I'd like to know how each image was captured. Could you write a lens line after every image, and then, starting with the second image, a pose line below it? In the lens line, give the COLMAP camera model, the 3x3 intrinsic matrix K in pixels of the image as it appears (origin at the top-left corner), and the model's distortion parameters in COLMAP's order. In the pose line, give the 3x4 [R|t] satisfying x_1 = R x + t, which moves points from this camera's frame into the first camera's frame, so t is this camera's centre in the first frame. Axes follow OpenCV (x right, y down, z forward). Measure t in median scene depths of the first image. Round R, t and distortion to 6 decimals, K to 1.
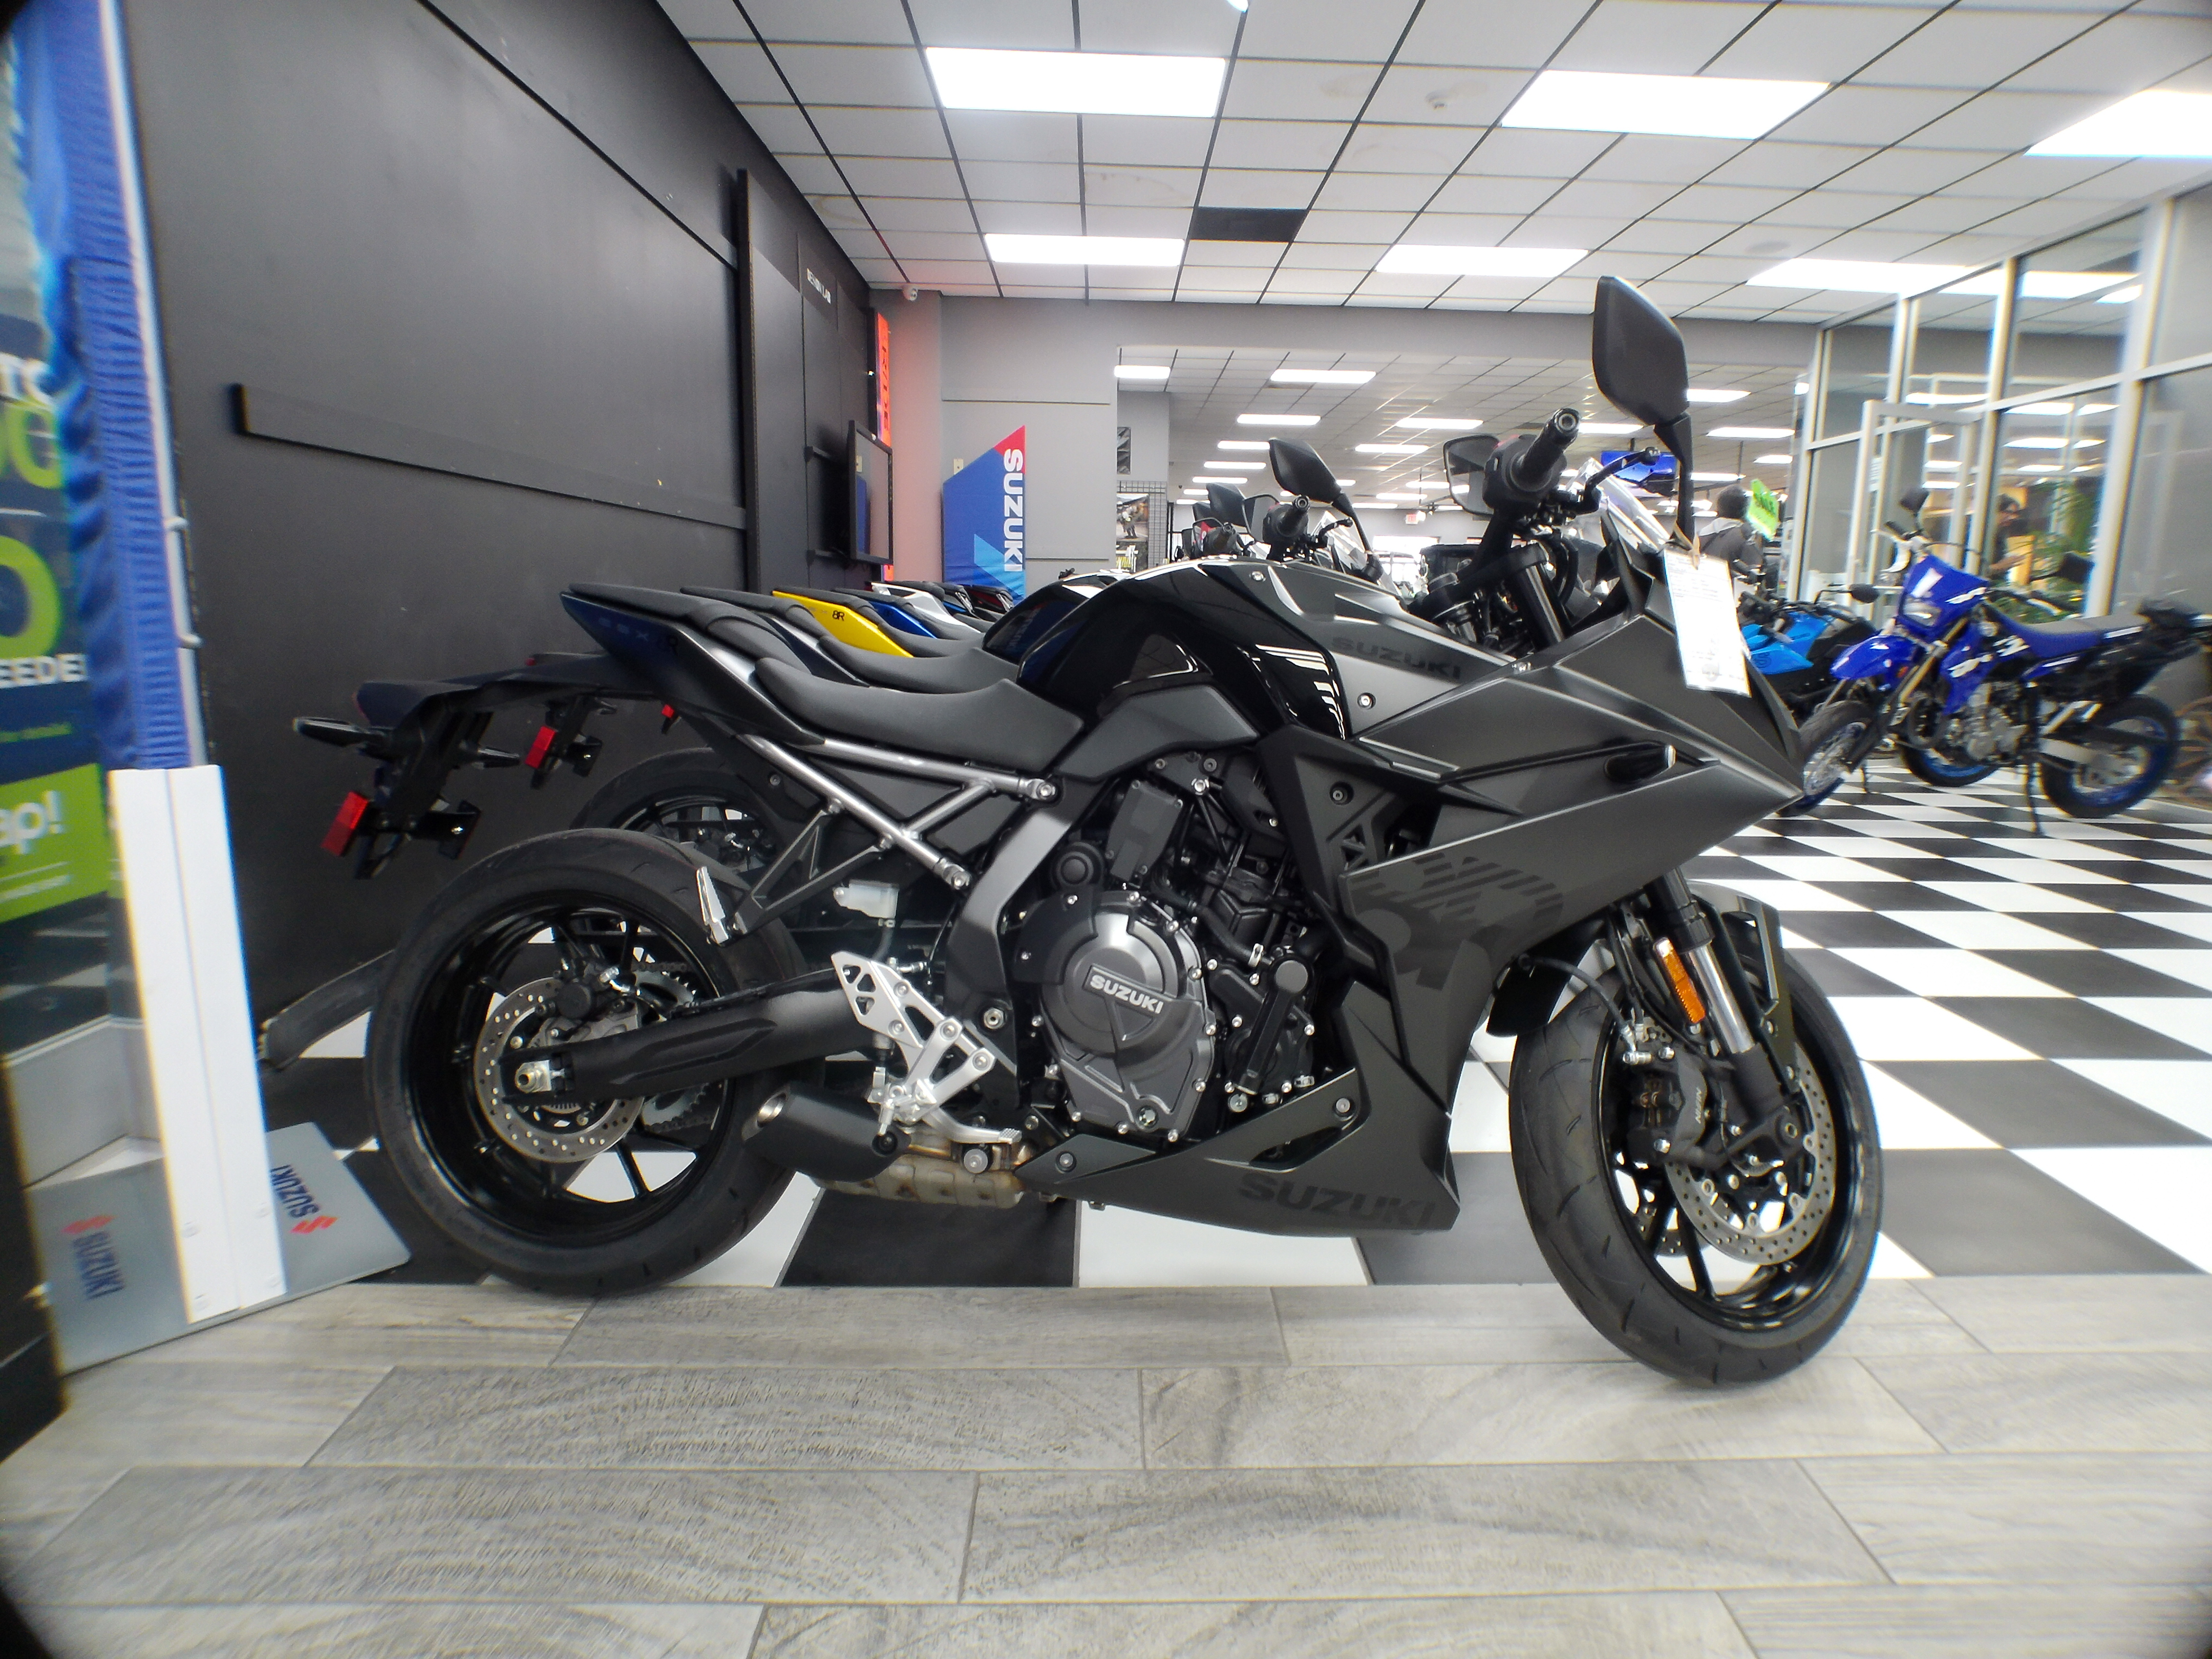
lens RADIAL K [[1244.8, 0, 1038.3], [0, 1244.8, 789.6], [0, 0, 1]] dist [-0.027842, 0.001567]
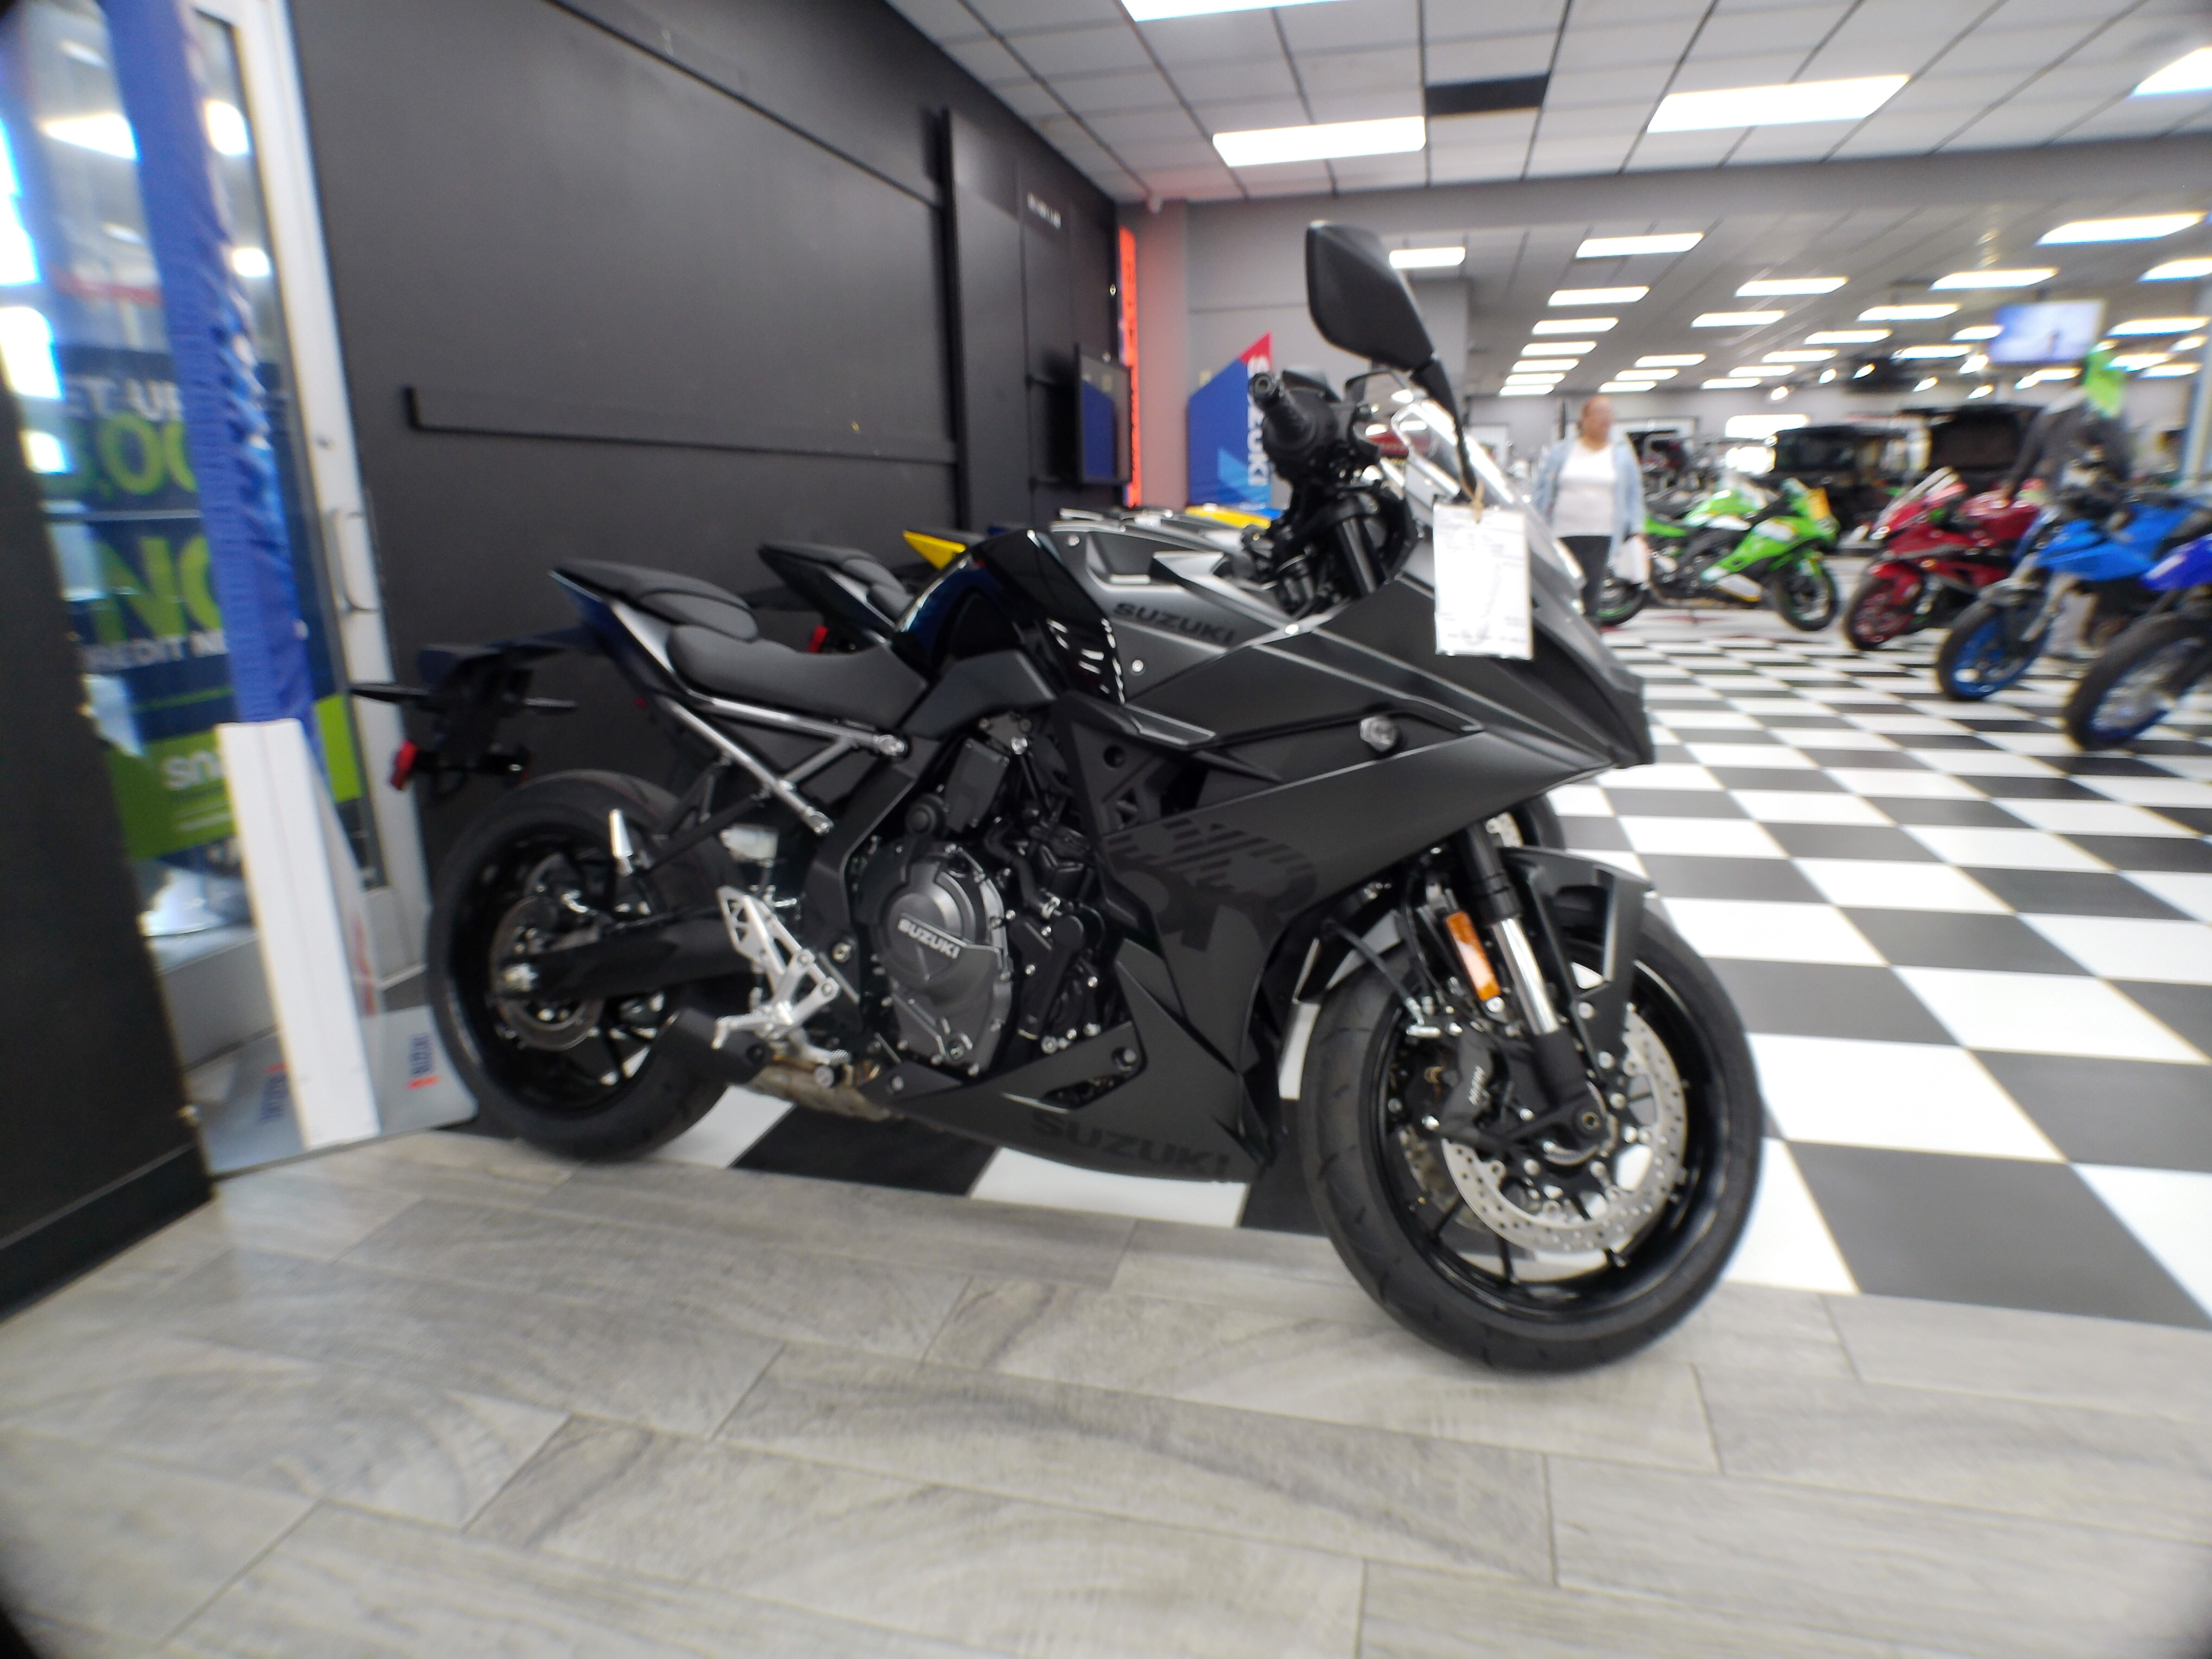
lens RADIAL K [[1244.8, 0, 1038.3], [0, 1244.8, 789.6], [0, 0, 1]] dist [-0.027842, 0.001567]
pose [[0.960294, 0.020636, -0.278227, 0.434149], [0.000047, 0.997249, 0.074130, -0.043061], [0.278991, -0.071199, 0.957651, -0.006423]]
